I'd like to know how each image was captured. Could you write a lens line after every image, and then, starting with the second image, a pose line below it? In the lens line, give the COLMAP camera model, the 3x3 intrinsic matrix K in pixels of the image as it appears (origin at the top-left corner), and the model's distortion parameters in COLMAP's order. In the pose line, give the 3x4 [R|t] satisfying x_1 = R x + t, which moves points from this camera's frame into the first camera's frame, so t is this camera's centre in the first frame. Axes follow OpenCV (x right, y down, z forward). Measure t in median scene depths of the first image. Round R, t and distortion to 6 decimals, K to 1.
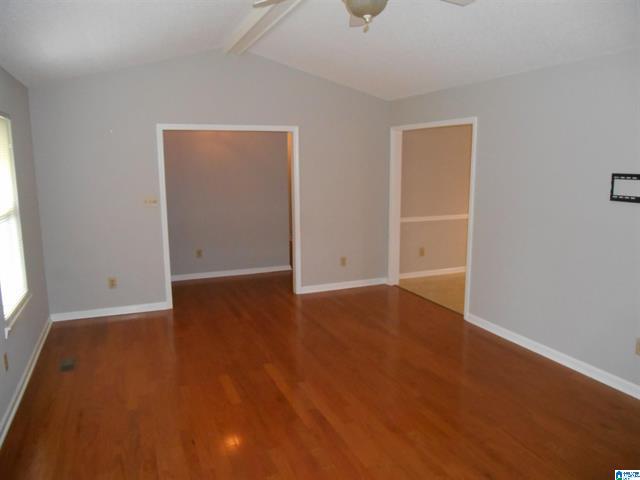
lens RADIAL K [[496.1, 0, 320.0], [0, 496.1, 240.0], [0, 0, 1]] dist [-0.009989, -0.004250]
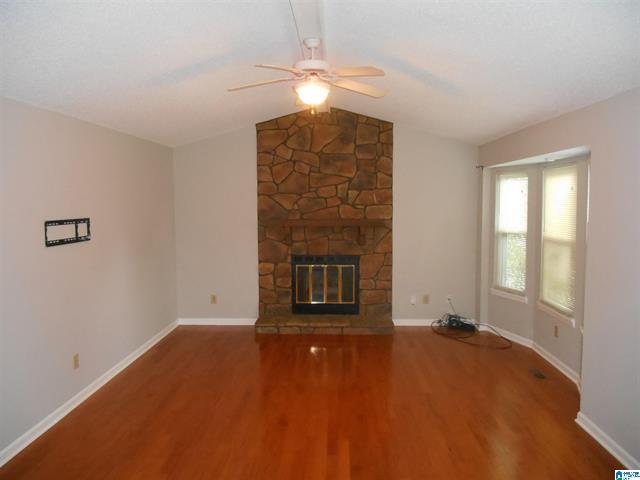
lens RADIAL K [[496.1, 0, 320.0], [0, 496.1, 240.0], [0, 0, 1]] dist [-0.009989, -0.004250]
pose [[-0.914682, -0.021839, 0.403584, -0.364169], [0.075030, 0.972008, 0.222646, -0.283609], [-0.397149, 0.233931, -0.887439, 1.694235]]
